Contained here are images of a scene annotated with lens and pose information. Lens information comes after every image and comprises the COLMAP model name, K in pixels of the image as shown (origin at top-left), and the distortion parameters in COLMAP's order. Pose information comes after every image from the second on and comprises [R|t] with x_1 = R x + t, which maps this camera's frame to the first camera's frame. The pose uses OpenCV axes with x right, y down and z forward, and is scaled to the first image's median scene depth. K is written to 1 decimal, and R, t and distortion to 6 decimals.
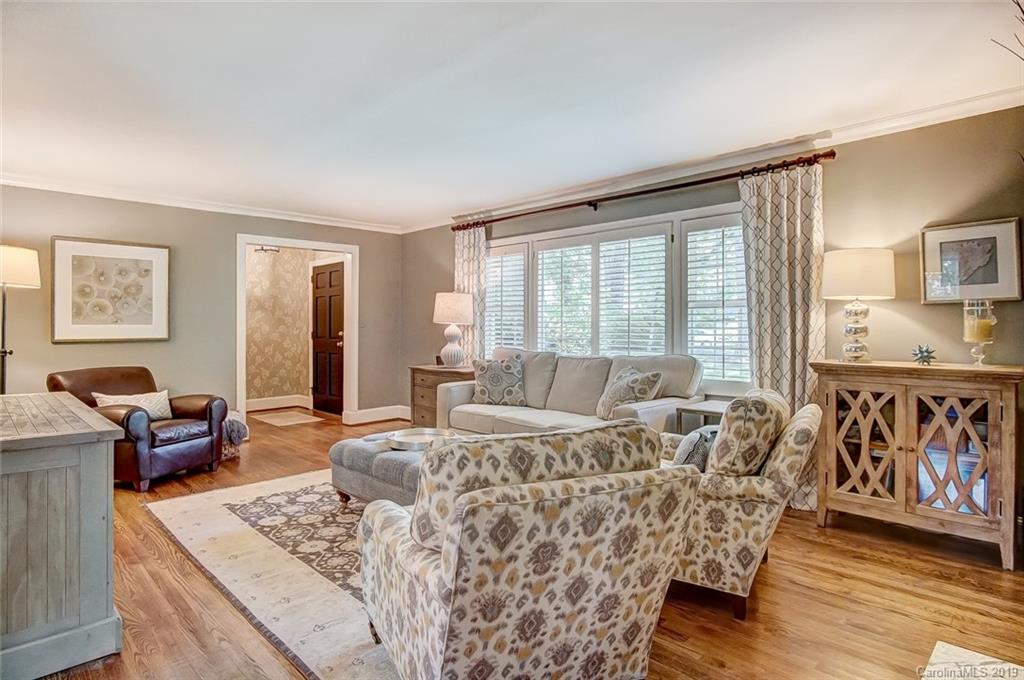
lens RADIAL K [[559.9, 0, 511.3], [0, 559.9, 326.1], [0, 0, 1]] dist [-0.026271, 0.000544]
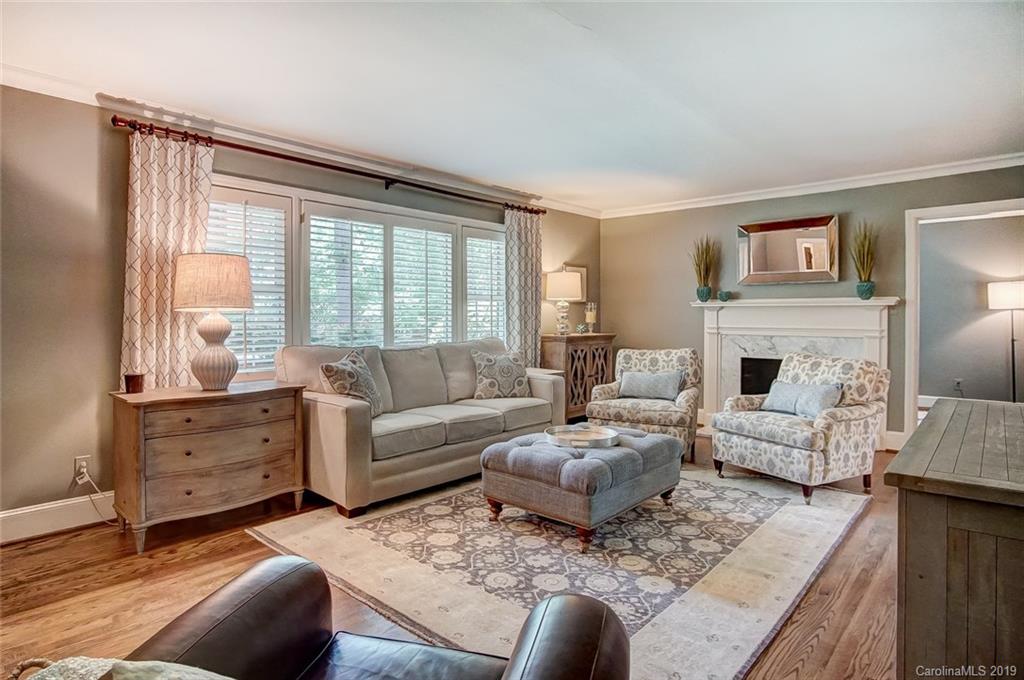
lens RADIAL K [[559.9, 0, 511.2], [0, 559.9, 332.4], [0, 0, 1]] dist [-0.026271, 0.000544]
pose [[-0.063351, -0.035516, 0.997359, -1.232038], [-0.003236, 0.999369, 0.035382, -0.007269], [-0.997986, -0.000986, -0.063426, 1.340088]]
